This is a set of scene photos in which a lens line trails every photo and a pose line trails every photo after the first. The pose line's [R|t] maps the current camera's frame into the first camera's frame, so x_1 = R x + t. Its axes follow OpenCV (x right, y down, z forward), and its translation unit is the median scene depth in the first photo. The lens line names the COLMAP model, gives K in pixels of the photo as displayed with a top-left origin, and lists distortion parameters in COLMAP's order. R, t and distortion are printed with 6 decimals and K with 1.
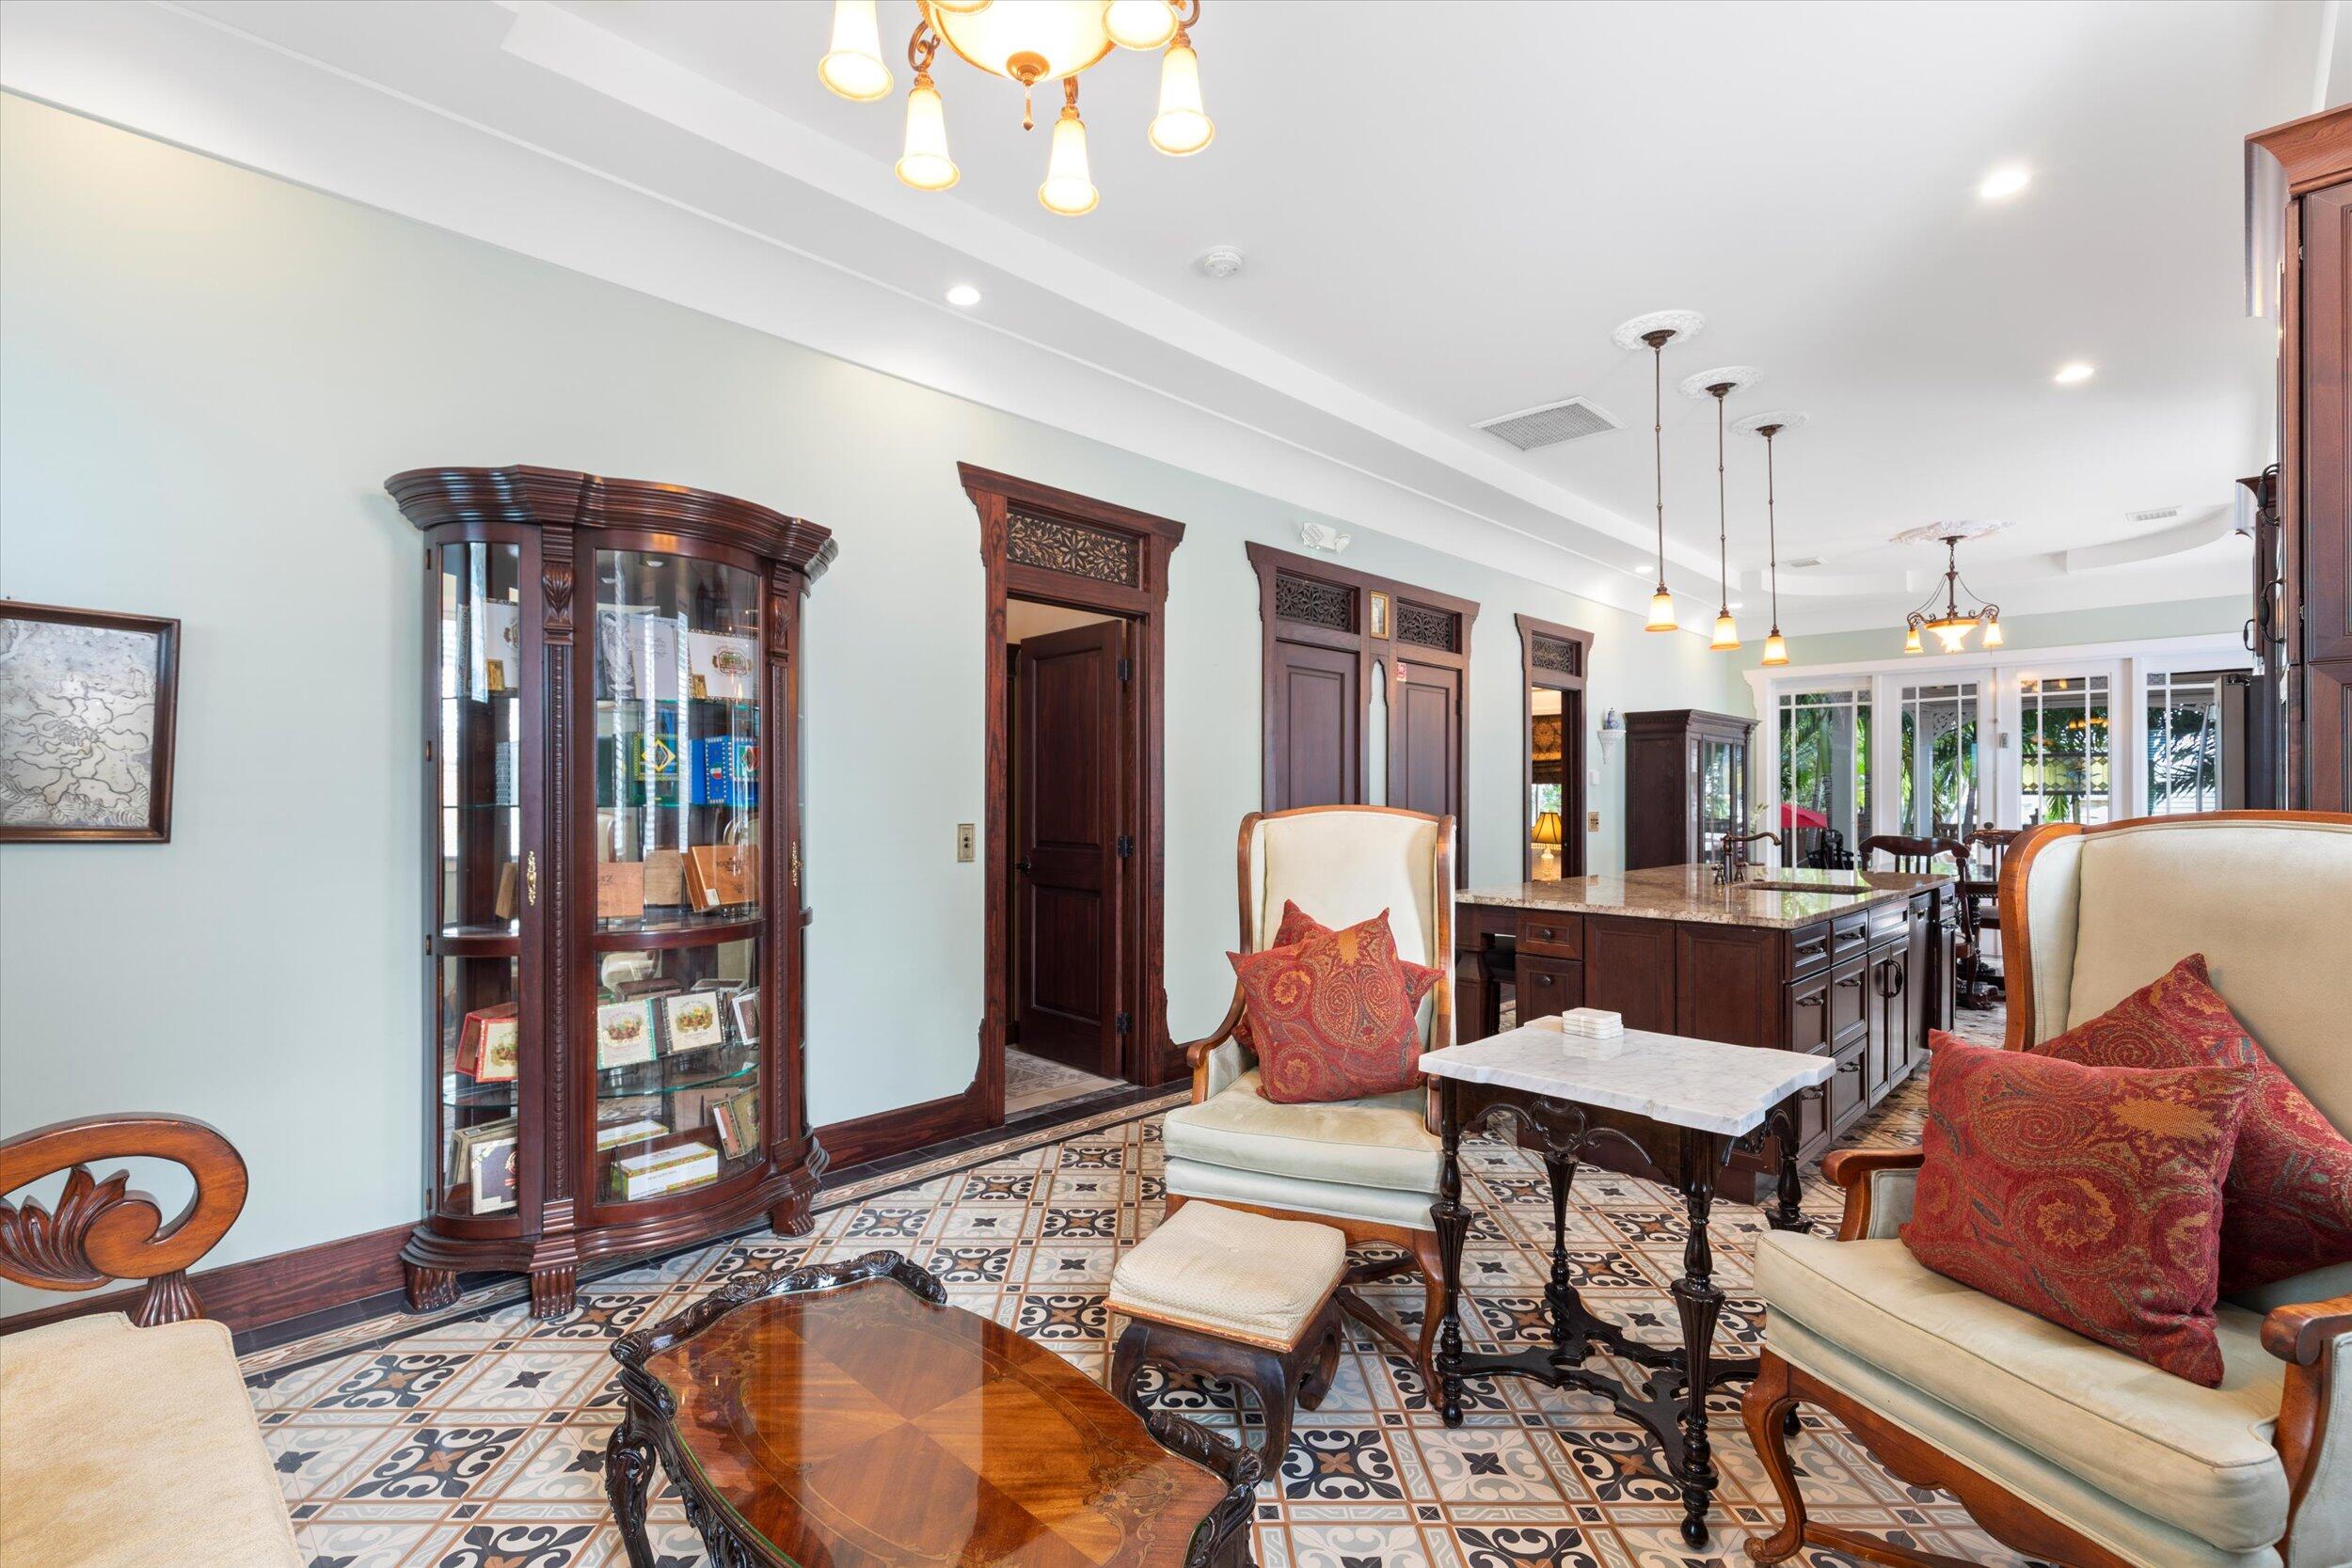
lens RADIAL K [[1081.3, 0, 1154.1], [0, 1081.3, 809.1], [0, 0, 1]] dist [0.015459, -0.004078]
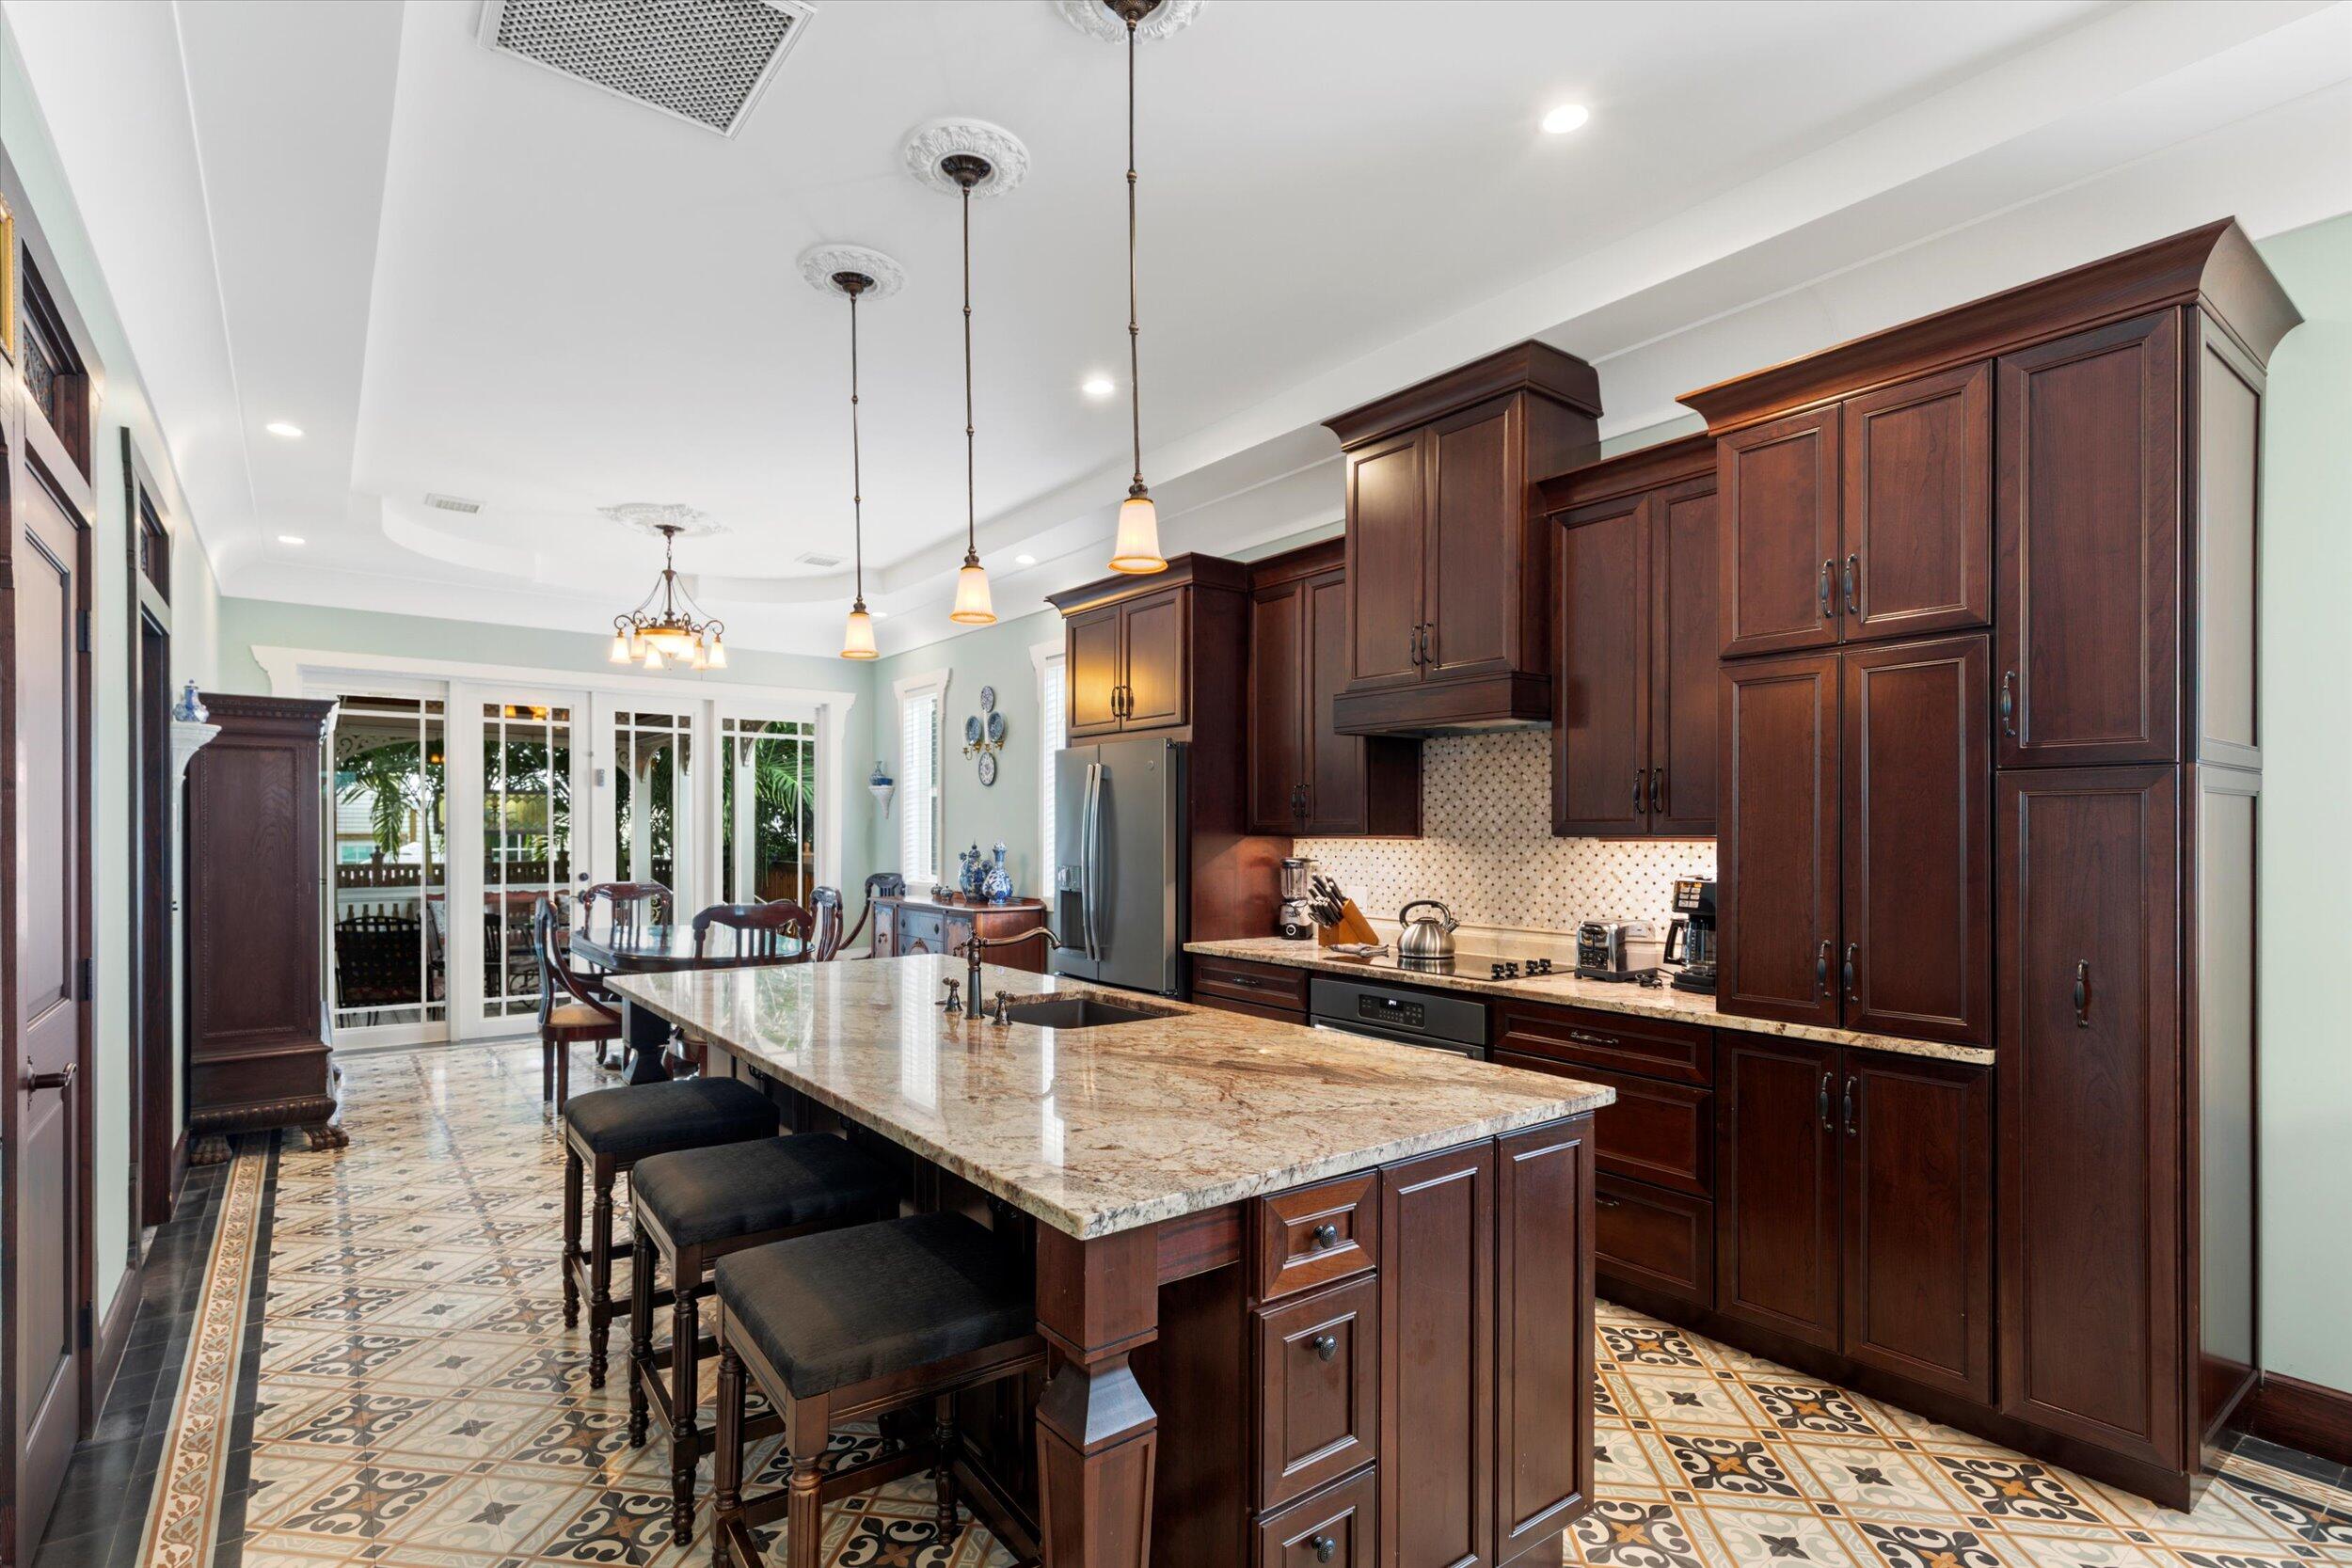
lens RADIAL K [[1114.9, 0, 1143.4], [0, 1114.9, 834.9], [0, 0, 1]] dist [0.000807, -0.000079]
pose [[0.147985, -0.004401, 0.988980, -0.032099], [0.006571, 0.999972, 0.003466, -0.019496], [-0.988968, 0.005985, 0.148010, 0.480904]]
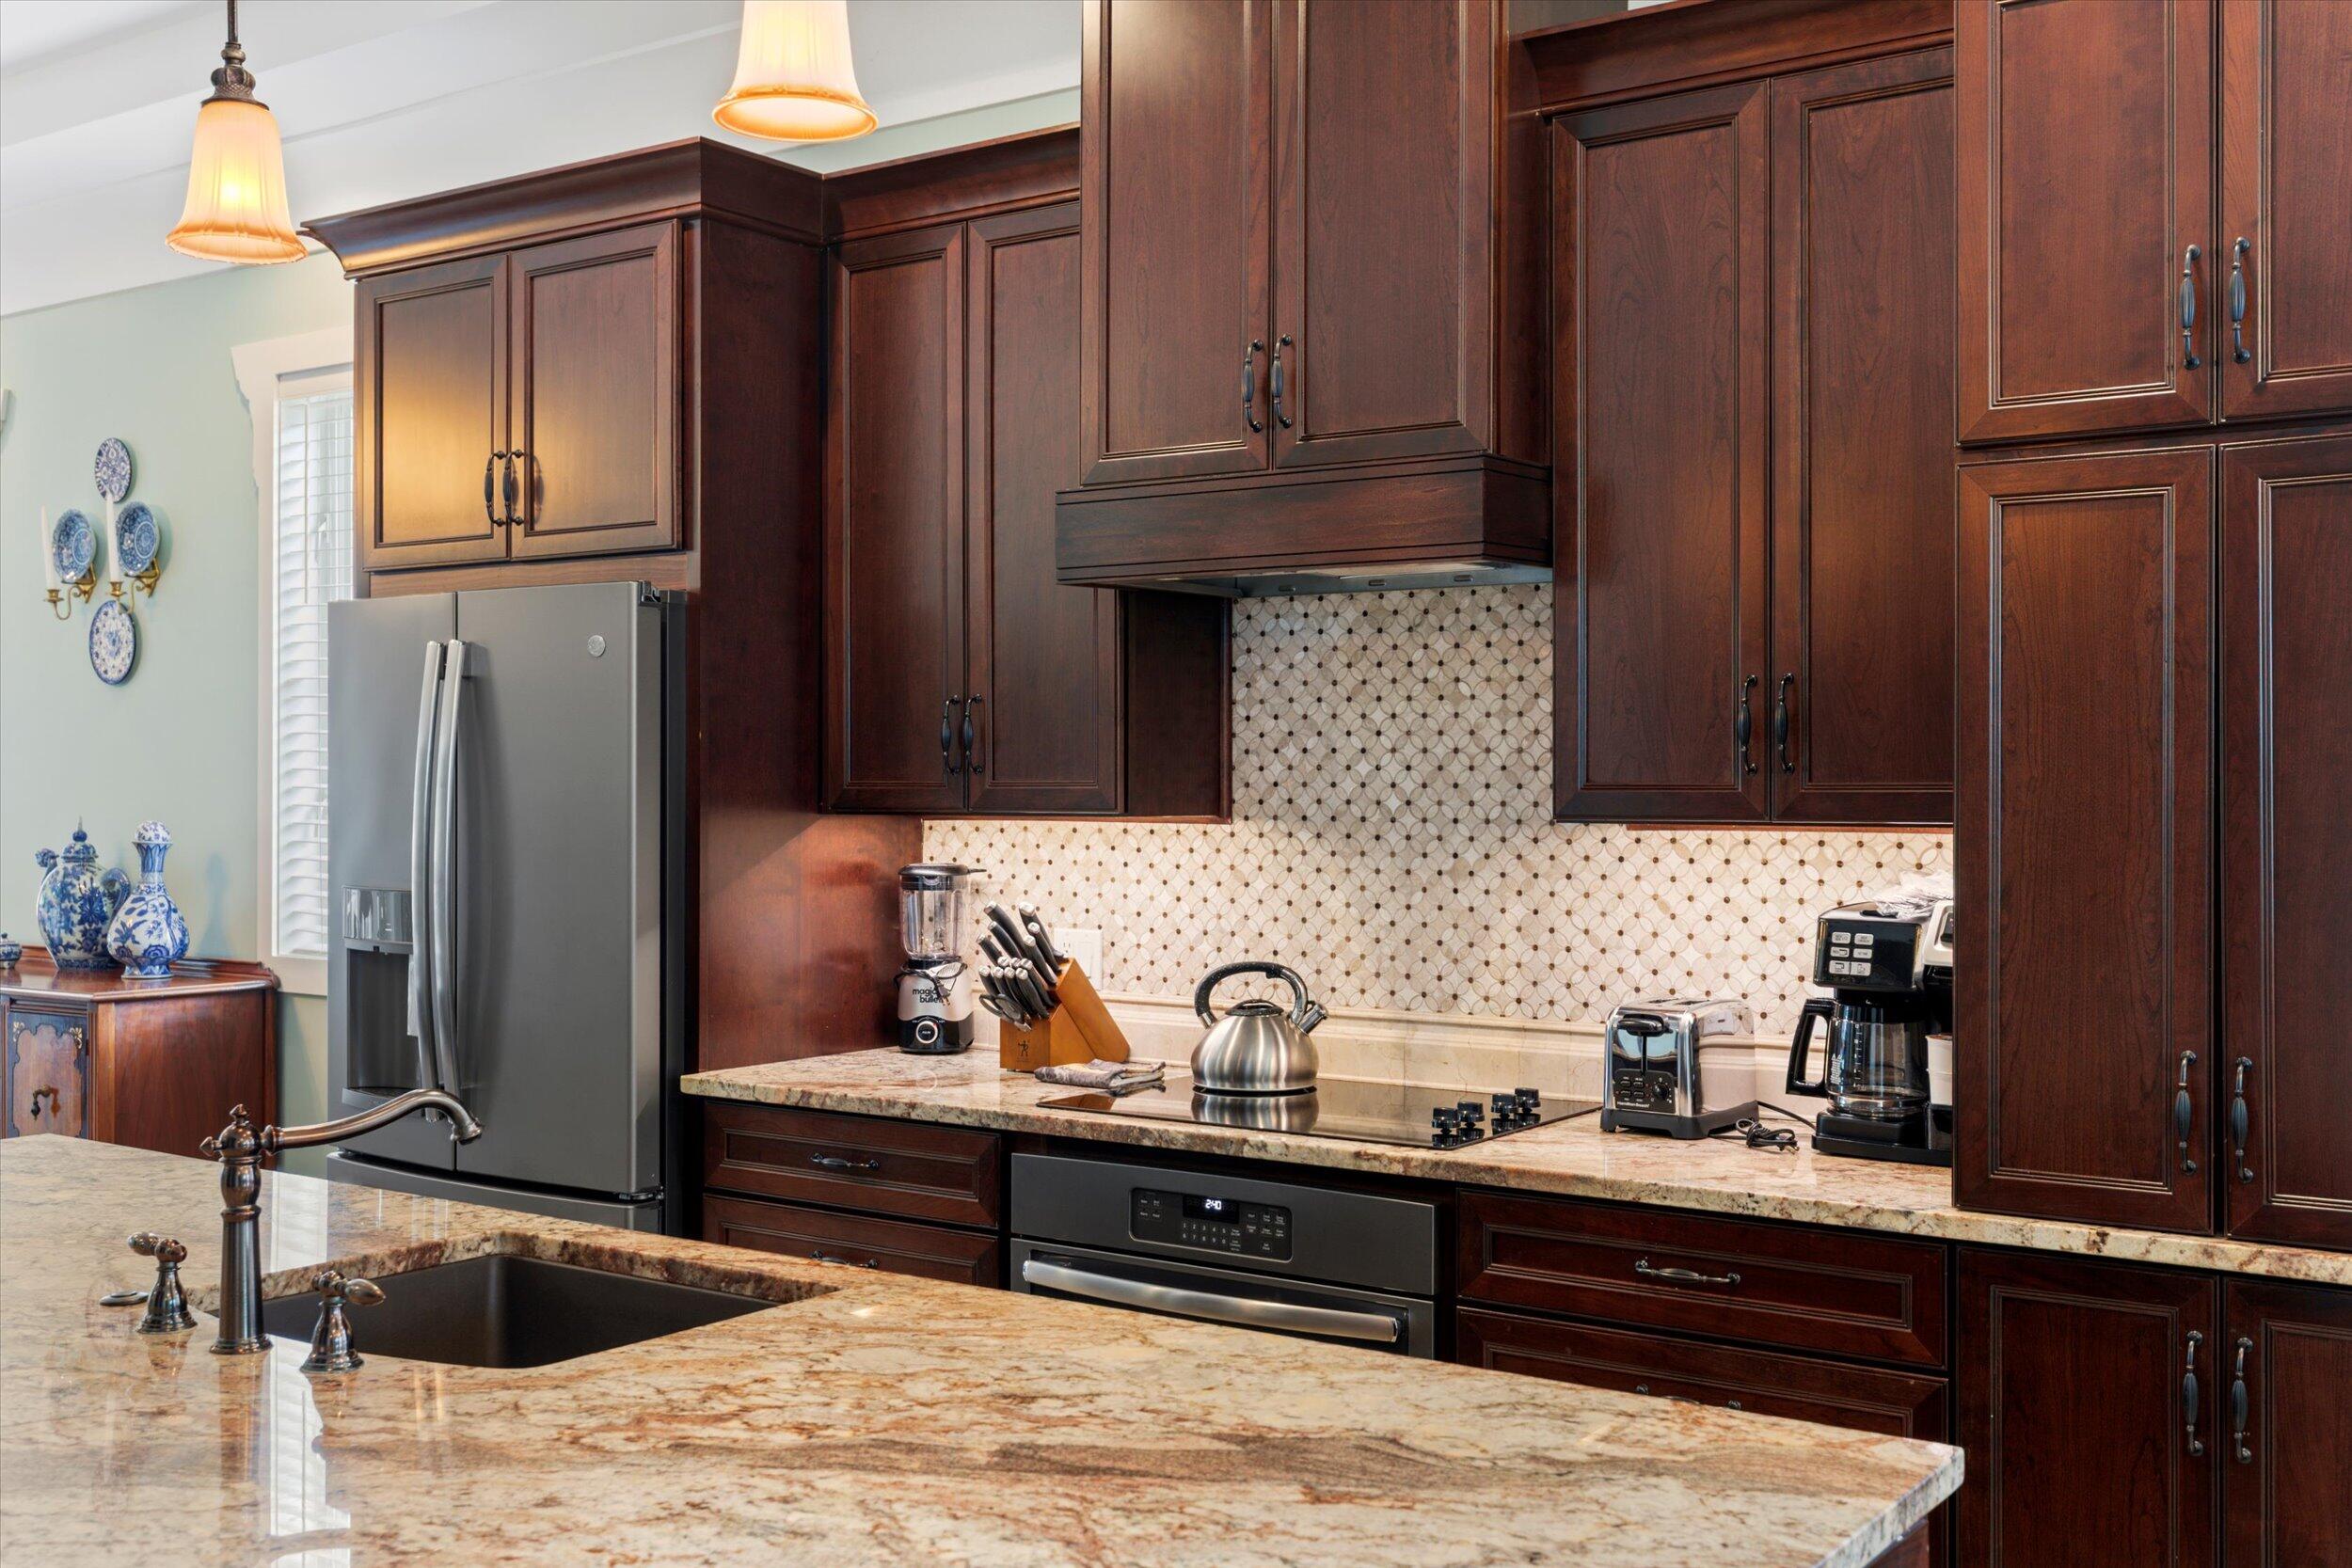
lens RADIAL K [[2337.4, 0, 1176.0], [0, 2337.4, 784.0], [0, 0, 1]] dist [0.005873, -0.001430]
pose [[-0.168911, -0.004007, 0.985623, 0.026731], [0.006674, 0.999964, 0.005209, -0.025896], [-0.985609, 0.007457, -0.168878, 0.525568]]
